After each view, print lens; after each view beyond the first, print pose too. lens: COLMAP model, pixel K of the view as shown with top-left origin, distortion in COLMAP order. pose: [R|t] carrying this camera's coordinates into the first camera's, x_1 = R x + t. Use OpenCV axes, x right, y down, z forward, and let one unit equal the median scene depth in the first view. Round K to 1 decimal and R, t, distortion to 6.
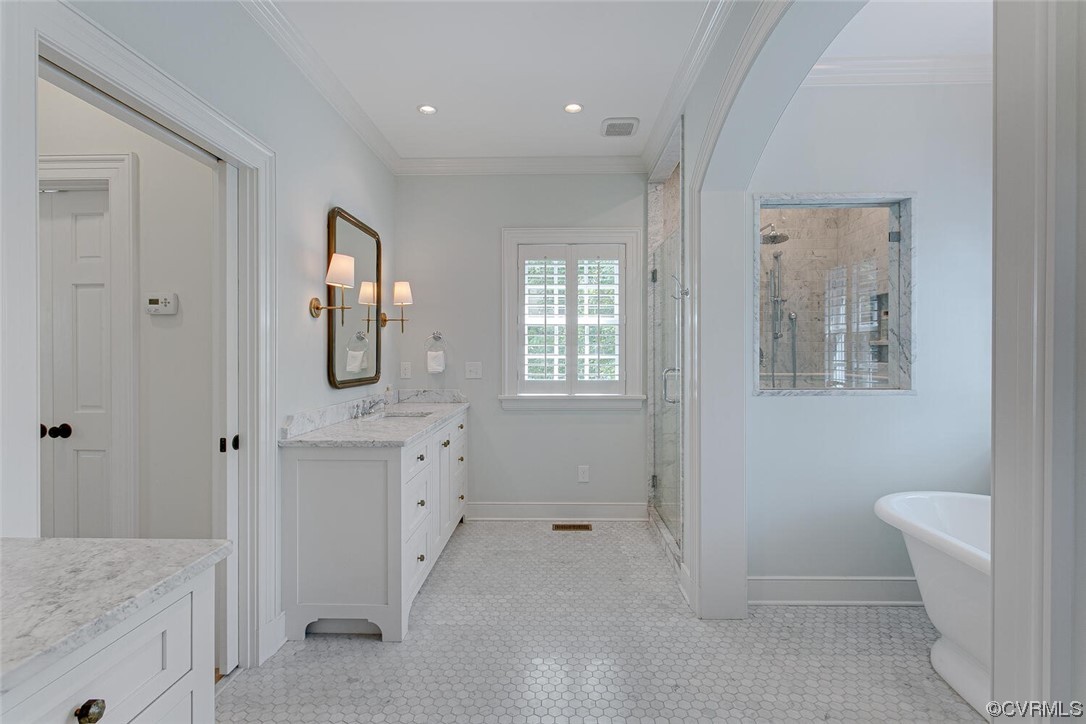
lens RADIAL K [[521.6, 0, 544.3], [0, 521.6, 352.2], [0, 0, 1]] dist [0.002216, -0.000194]
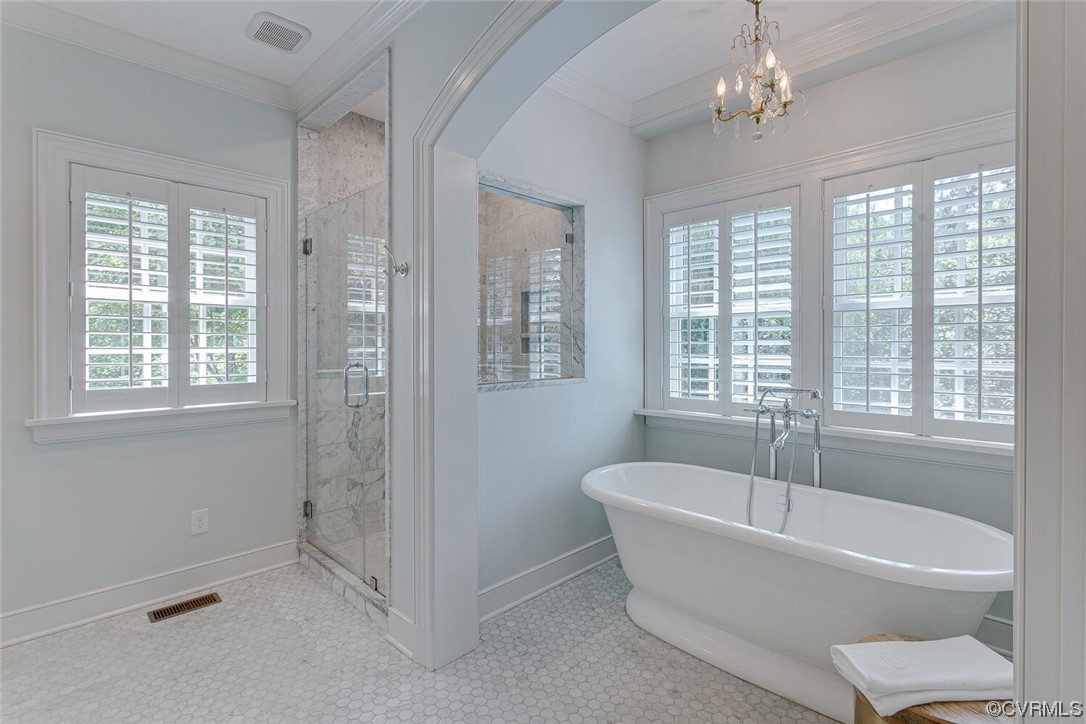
lens RADIAL K [[518.2, 0, 542.2], [0, 518.2, 345.8], [0, 0, 1]] dist [0.002508, -0.000235]
pose [[0.688835, -0.001674, 0.724916, -0.113987], [0.000663, 0.999998, 0.001679, 0.001519], [-0.724918, -0.000676, 0.688835, 0.214045]]
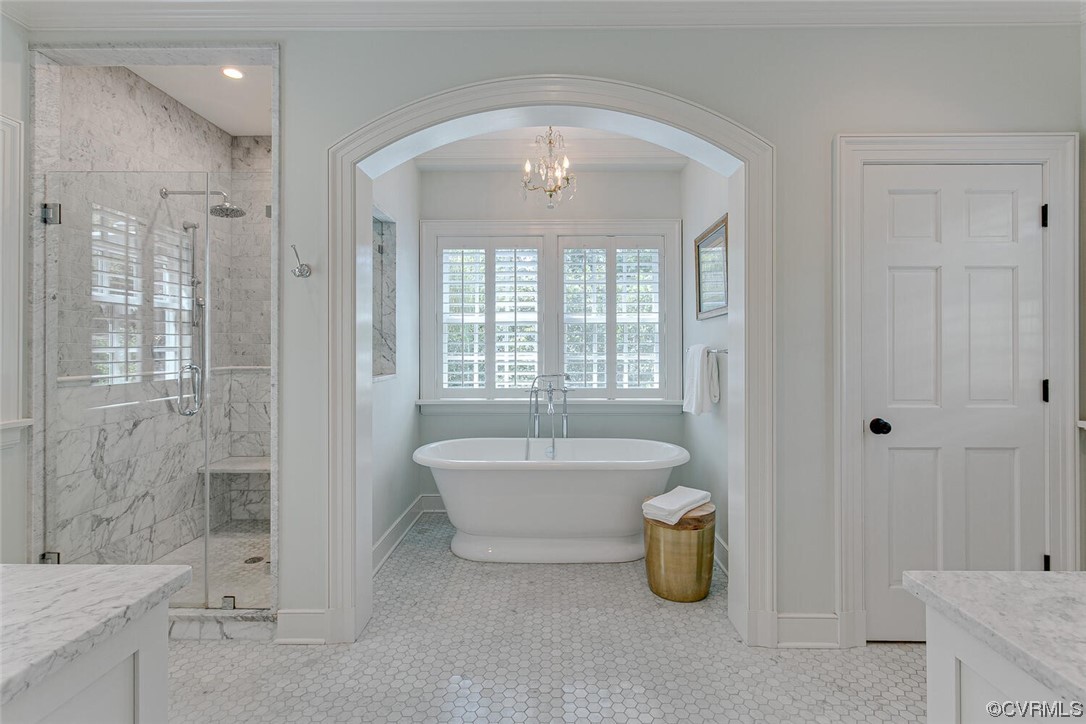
lens RADIAL K [[523.6, 0, 554.5], [0, 523.6, 342.9], [0, 0, 1]] dist [0.003914, 0.000256]
pose [[-0.025310, 0.005884, 0.999662, -0.409045], [-0.000391, 0.999983, -0.005896, 0.003218], [-0.999680, -0.000540, -0.025307, 0.456453]]
